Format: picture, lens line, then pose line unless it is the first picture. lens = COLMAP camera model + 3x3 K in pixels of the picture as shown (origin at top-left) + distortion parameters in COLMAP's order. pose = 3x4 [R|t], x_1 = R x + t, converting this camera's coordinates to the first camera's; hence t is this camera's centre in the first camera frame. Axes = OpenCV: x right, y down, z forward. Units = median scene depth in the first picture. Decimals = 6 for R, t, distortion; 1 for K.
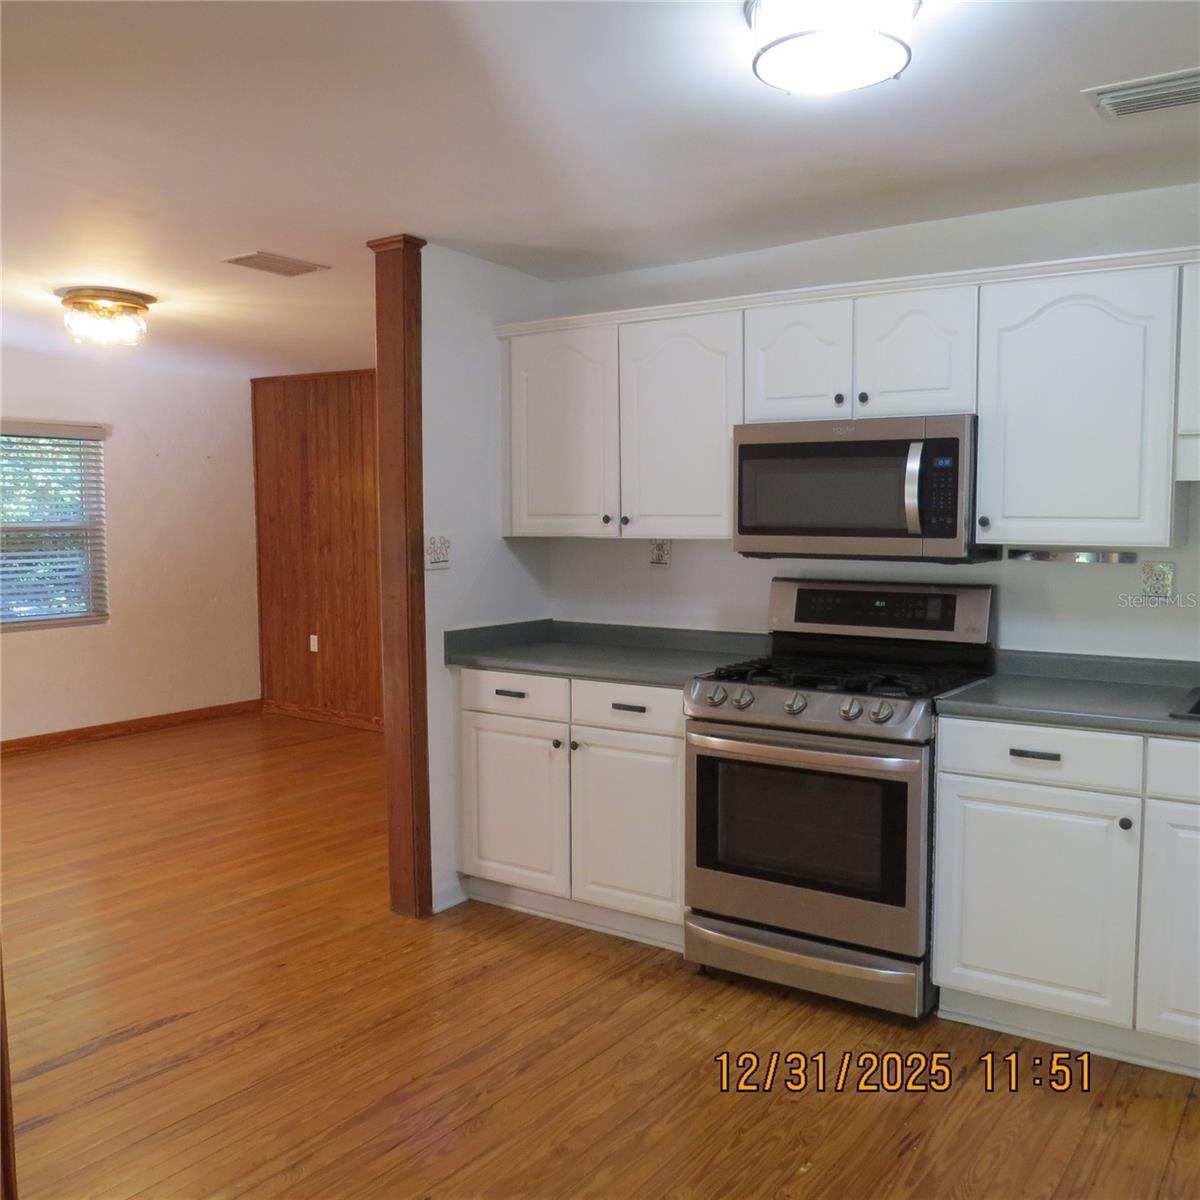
lens RADIAL K [[1175.4, 0, 575.7], [0, 1175.4, 586.0], [0, 0, 1]] dist [0.009018, 0.000000]
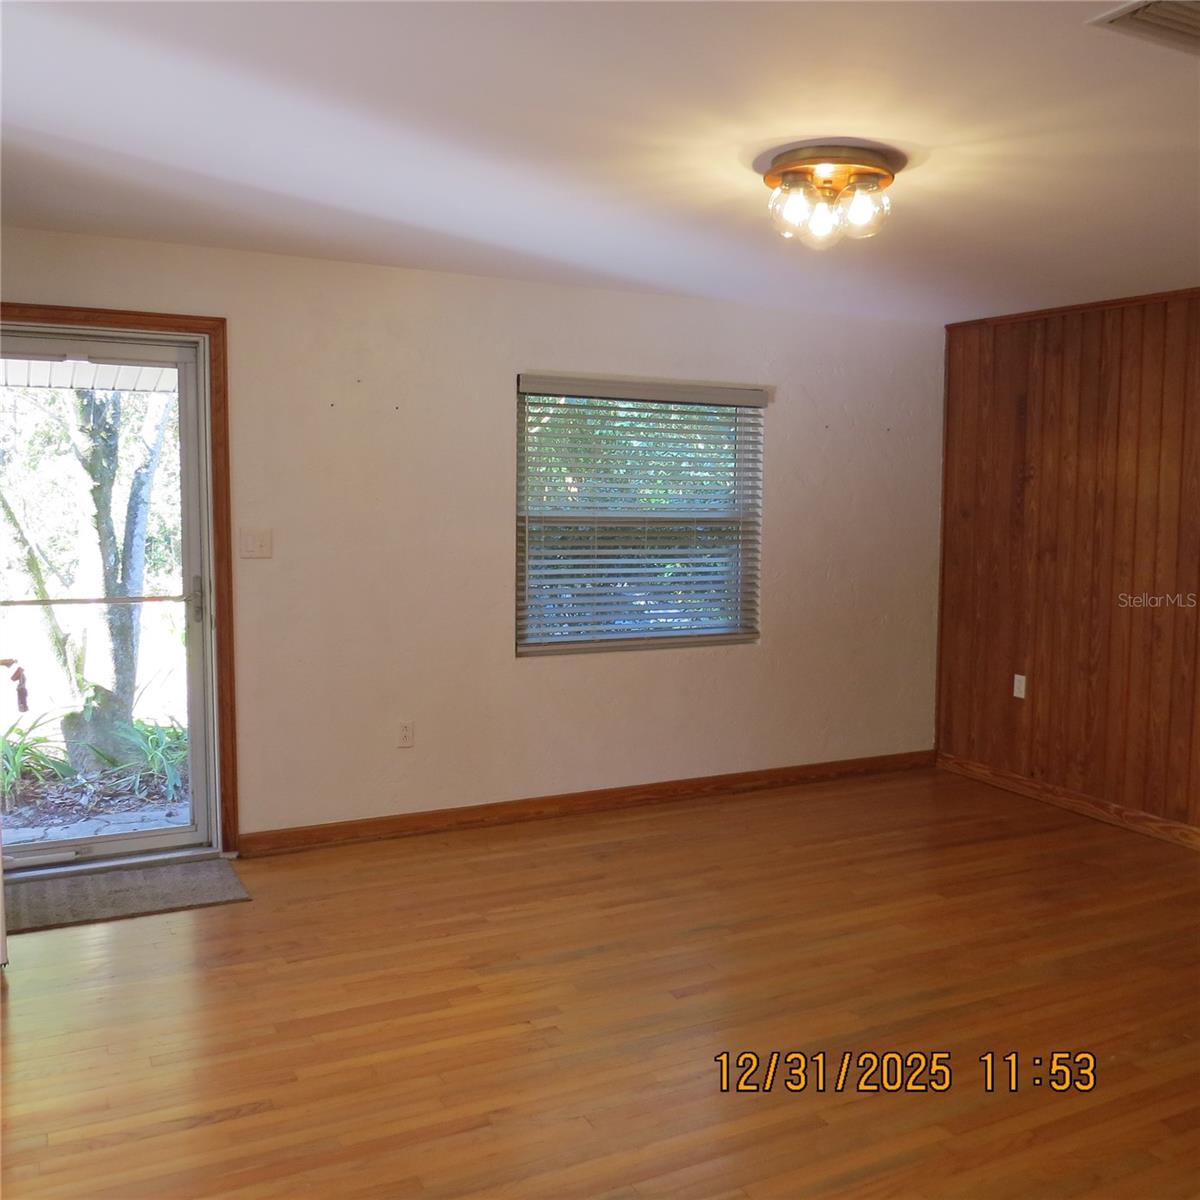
lens RADIAL K [[1175.4, 0, 600.6], [0, 1175.4, 601.7], [0, 0, 1]] dist [0.009018, 0.000000]
pose [[0.895106, 0.057206, -0.442167, -0.140054], [-0.046352, 0.998300, 0.035325, -0.017507], [0.443437, -0.011124, 0.896237, 0.243781]]
